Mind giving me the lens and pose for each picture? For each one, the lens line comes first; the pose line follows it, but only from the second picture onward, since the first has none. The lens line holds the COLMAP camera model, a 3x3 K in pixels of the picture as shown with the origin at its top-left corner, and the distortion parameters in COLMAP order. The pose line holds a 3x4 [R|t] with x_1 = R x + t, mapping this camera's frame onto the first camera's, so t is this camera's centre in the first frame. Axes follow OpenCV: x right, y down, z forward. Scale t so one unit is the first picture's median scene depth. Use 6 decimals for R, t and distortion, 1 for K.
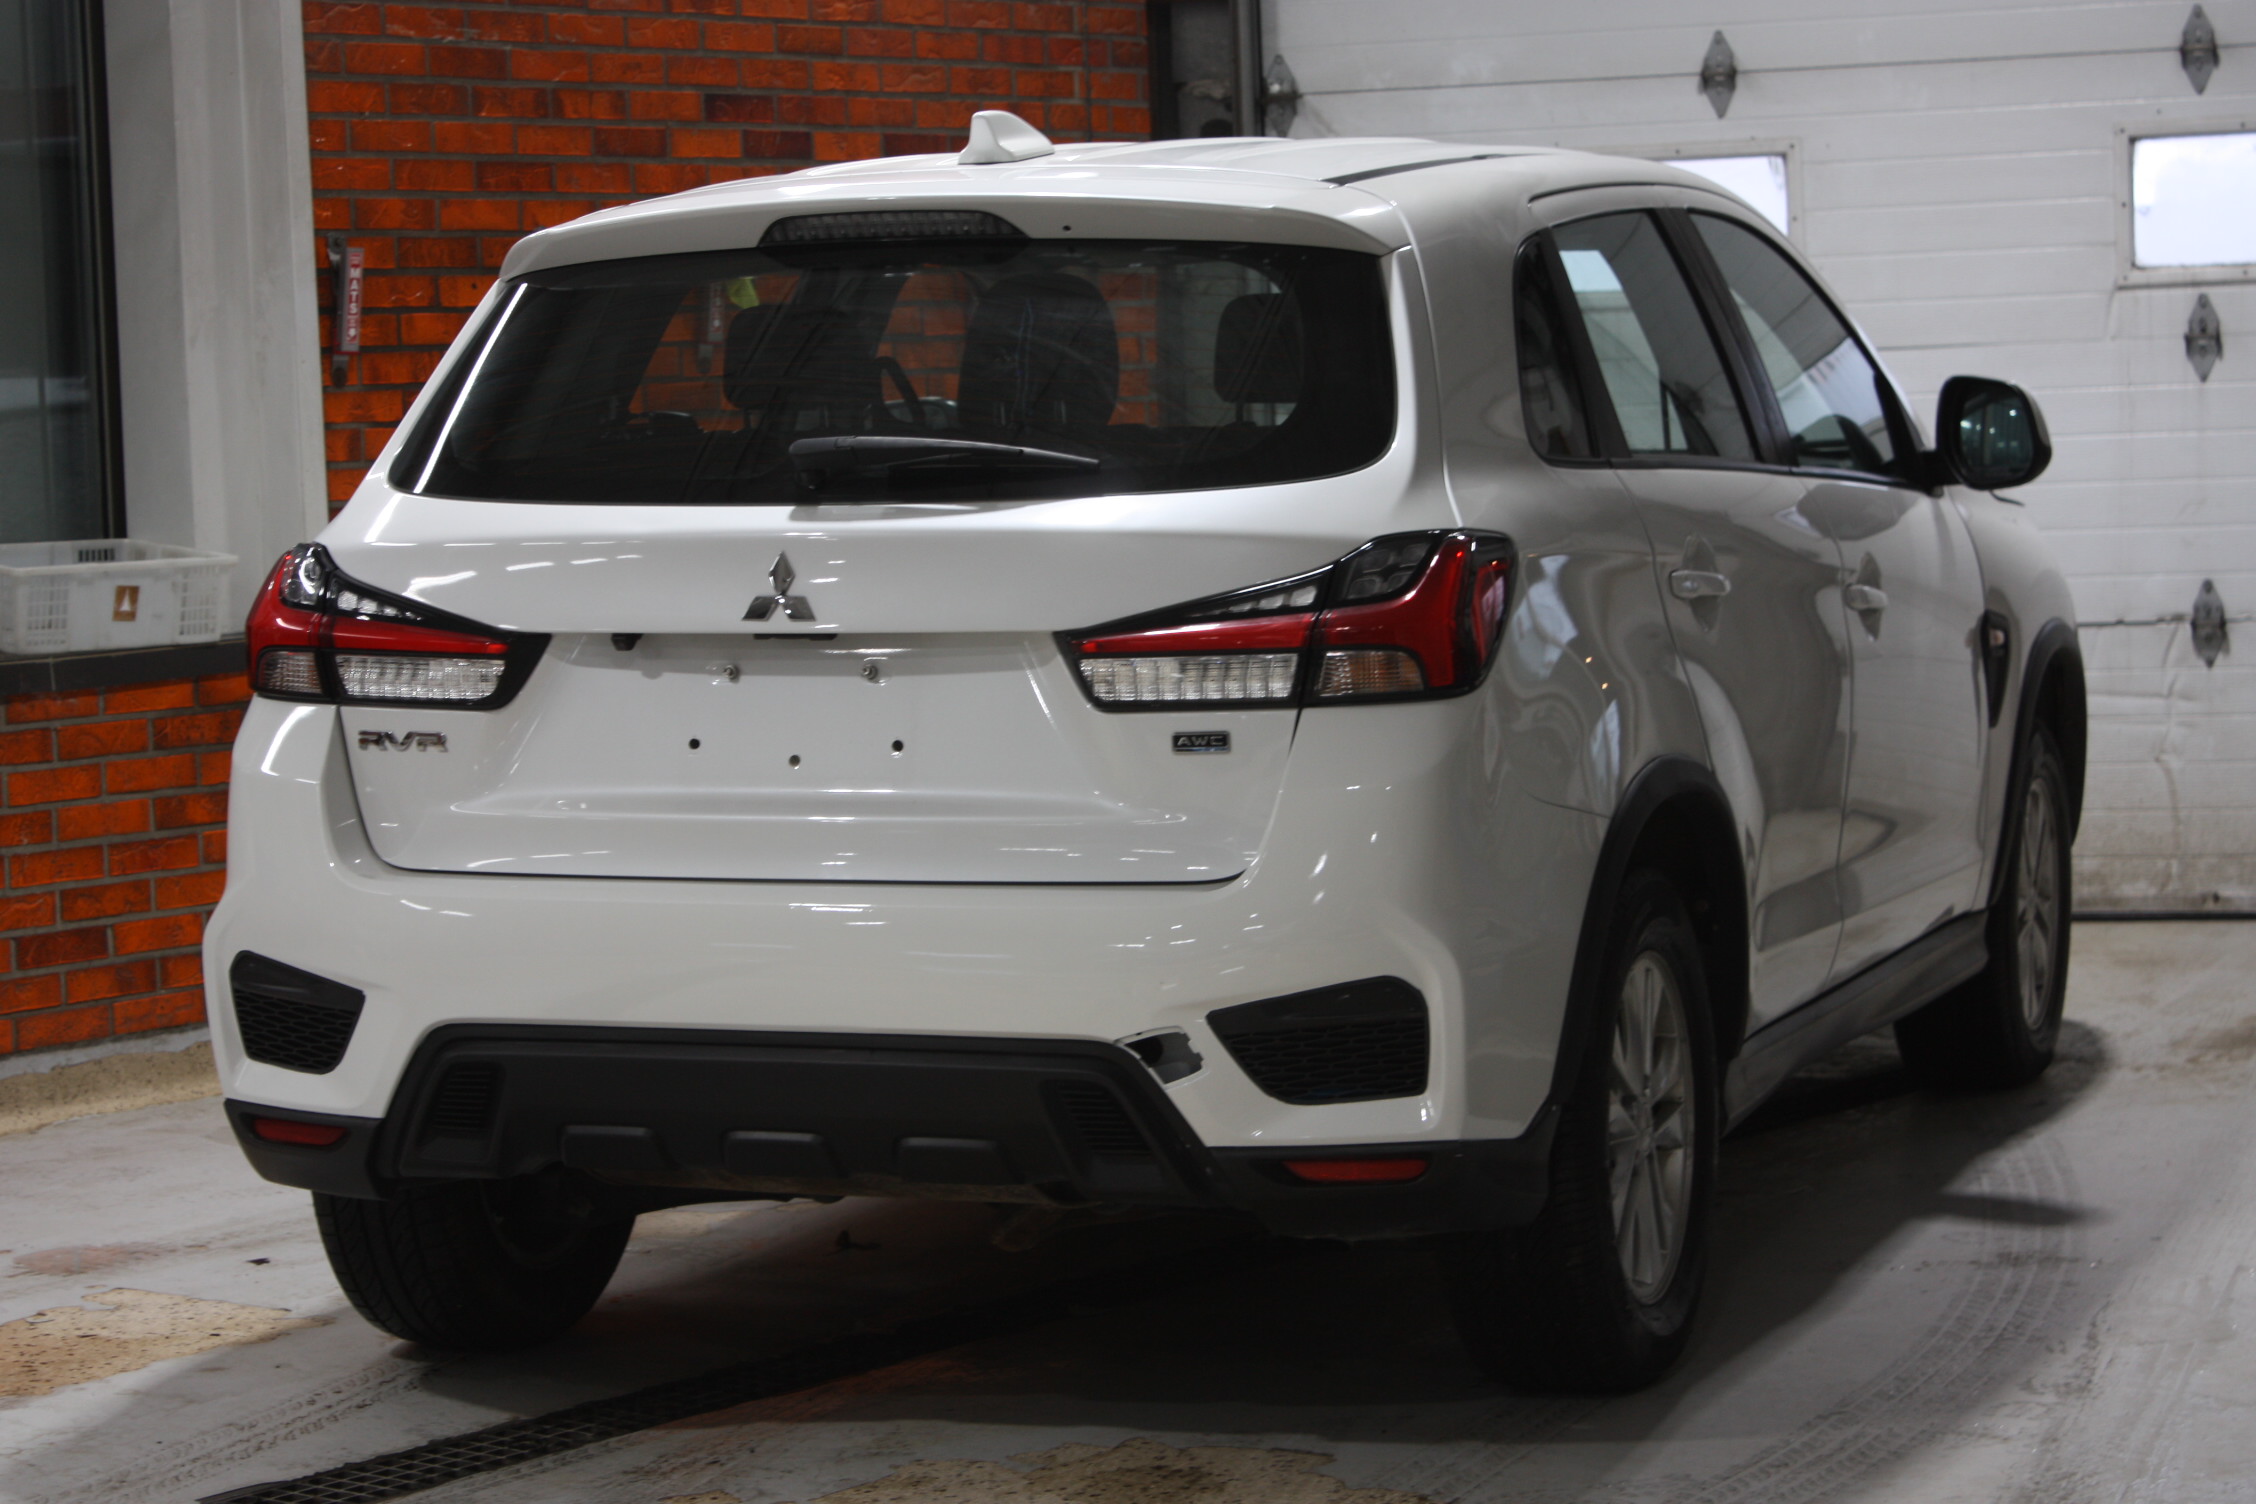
lens RADIAL K [[4964.8, 0, 1123.8], [0, 4964.8, 761.9], [0, 0, 1]] dist [0.057621, 0.000000]
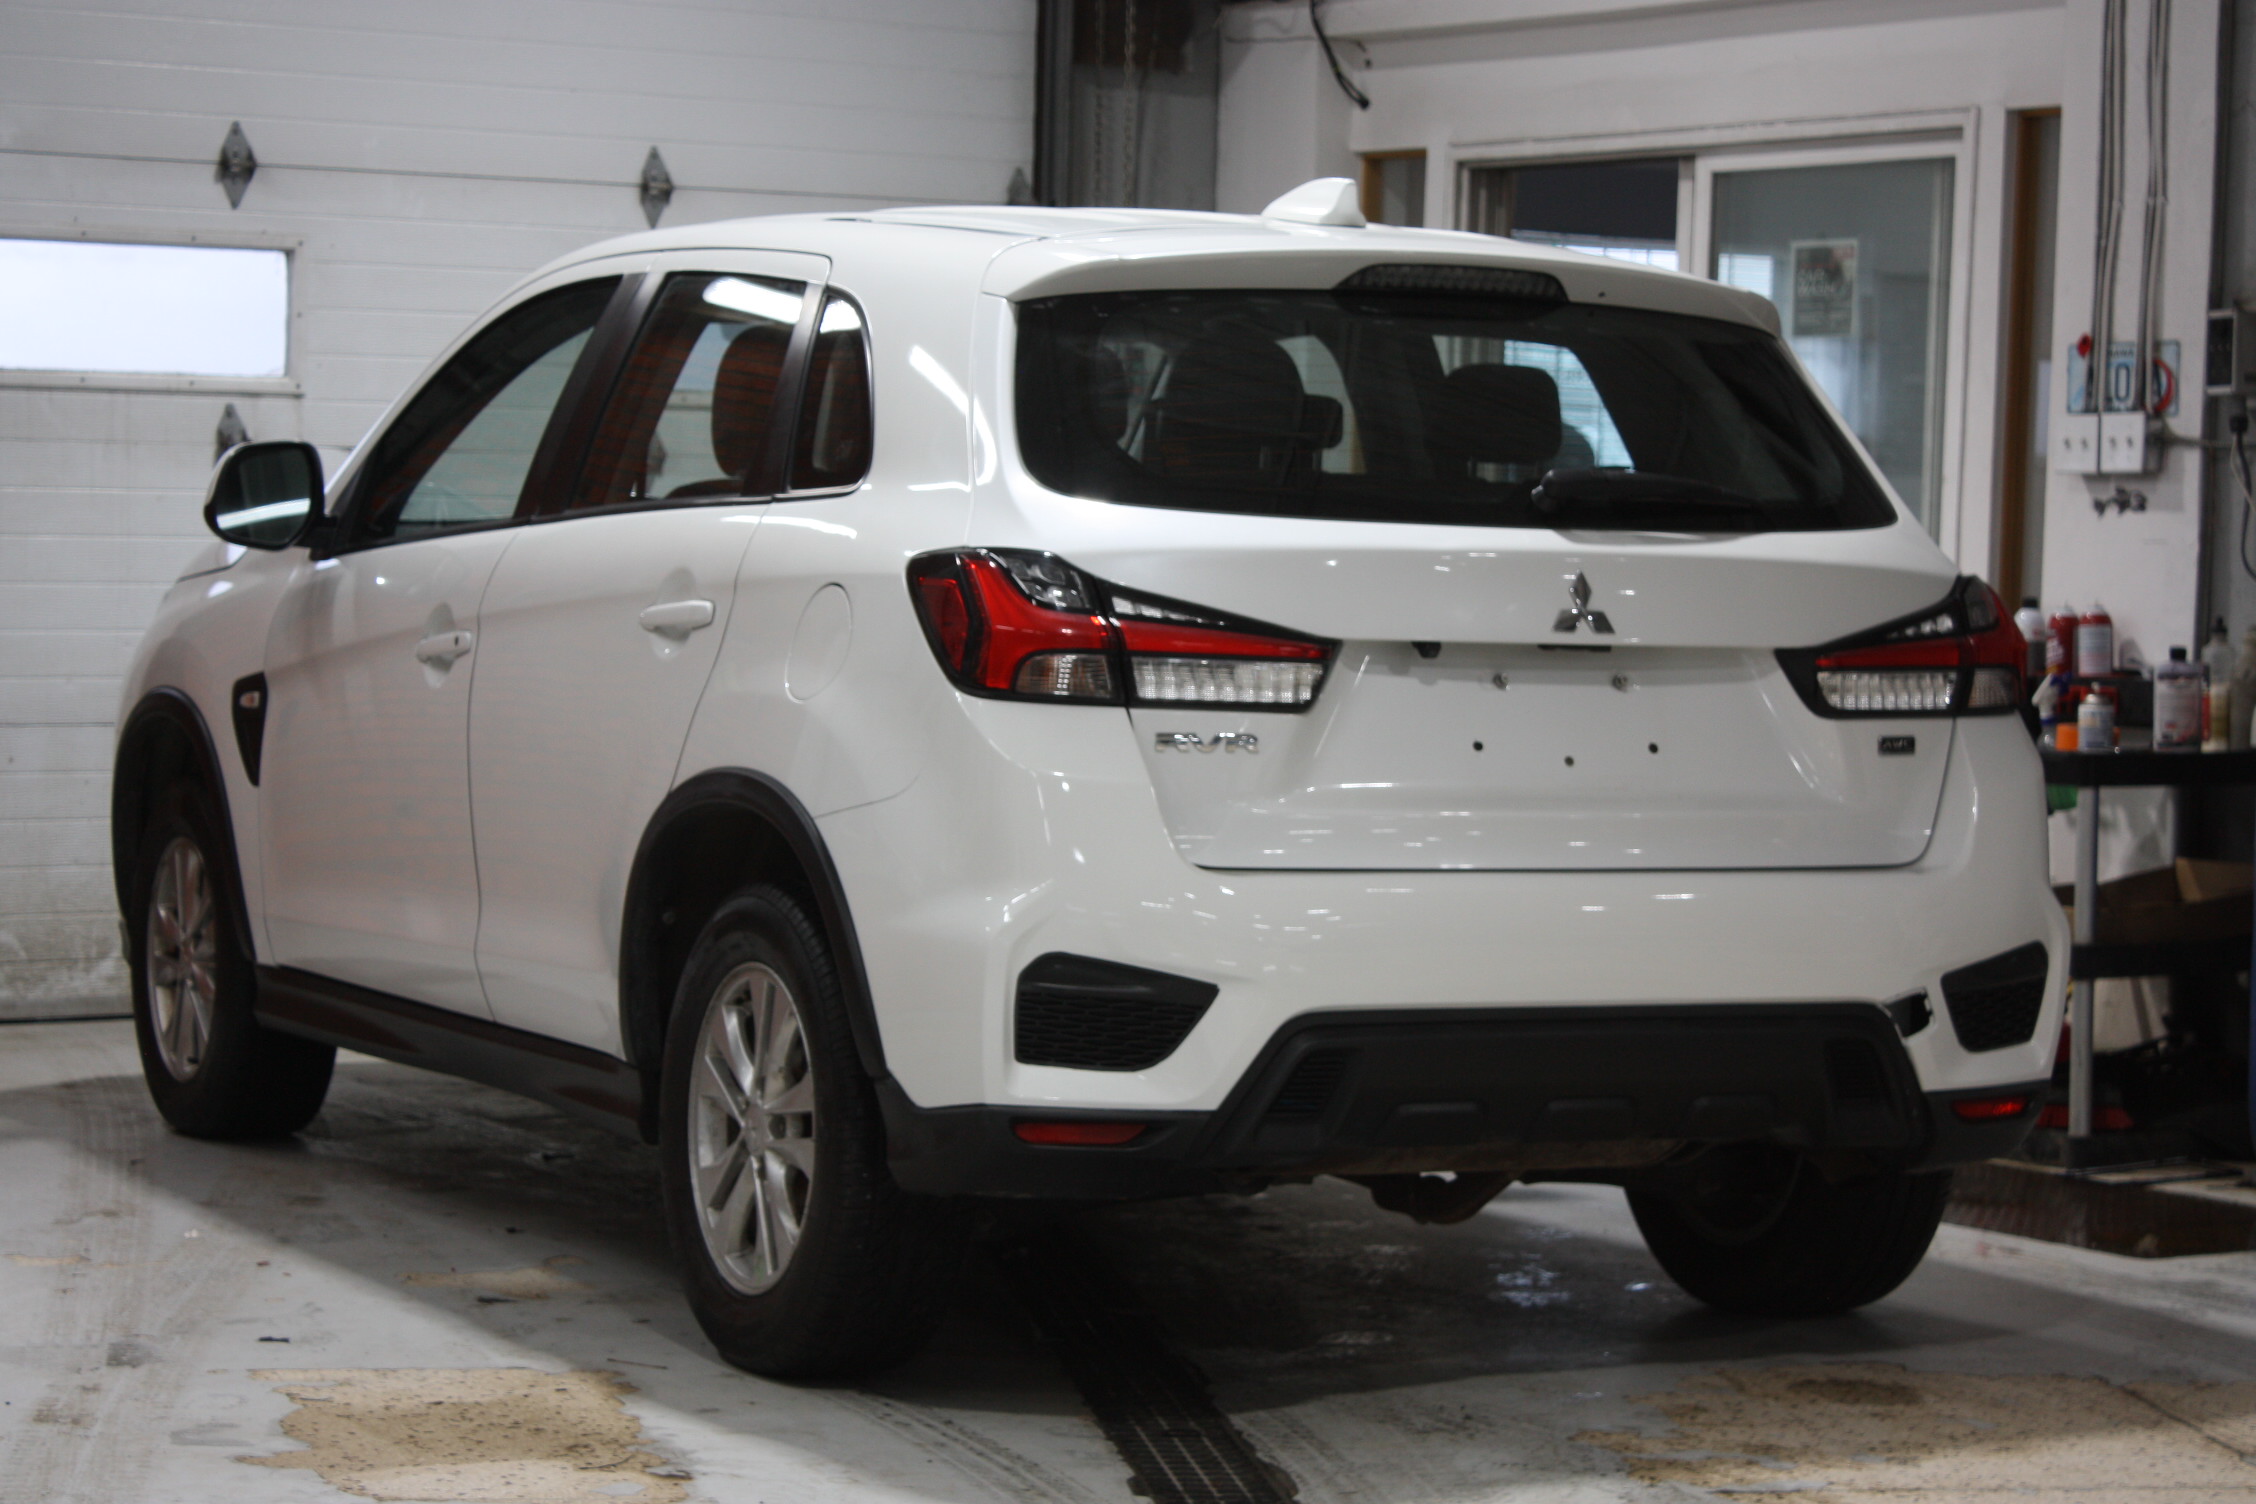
lens RADIAL K [[5203.9, 0, 1130.6], [0, 5203.9, 747.6], [0, 0, 1]] dist [0.100456, 0.000000]
pose [[0.684220, 0.014087, 0.729140, -0.937783], [0.016885, 0.999239, -0.035151, 0.034265], [-0.729081, 0.036363, 0.683461, 0.275751]]
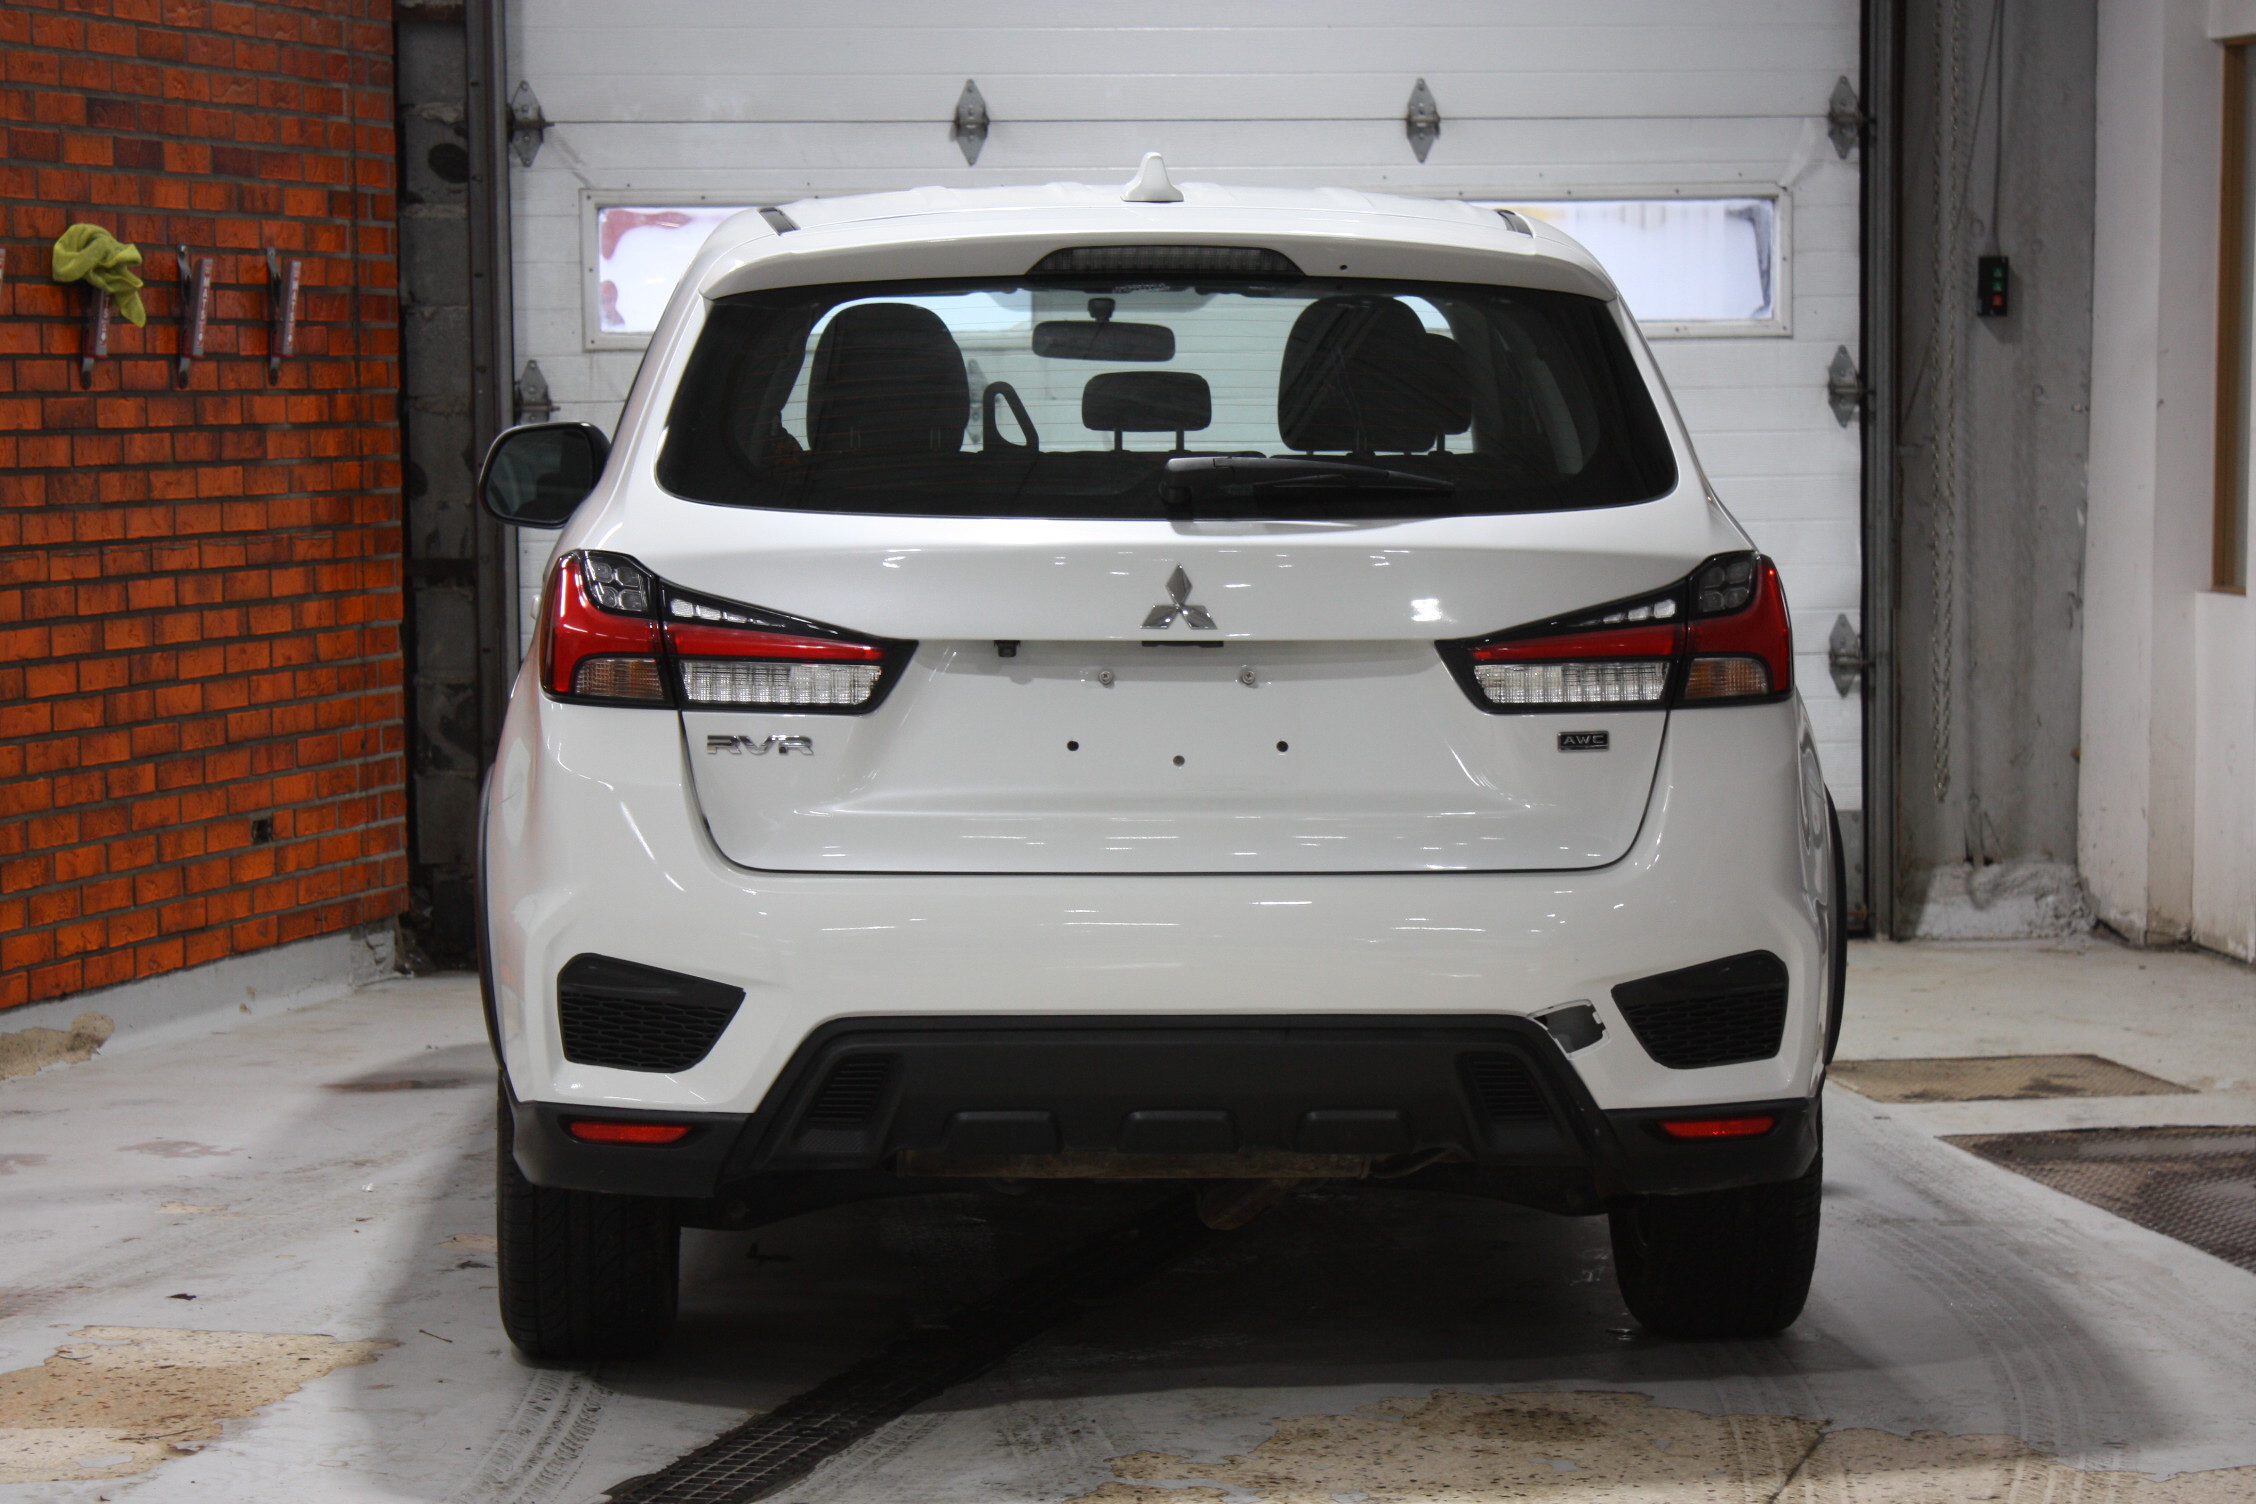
lens RADIAL K [[5440.3, 0, 1129.4], [0, 5440.3, 748.0], [0, 0, 1]] dist [0.062675, 0.000000]
pose [[0.920613, -0.001035, 0.390474, -0.512059], [0.008389, 0.999818, -0.017129, 0.016242], [-0.390385, 0.019045, 0.920455, -0.063198]]
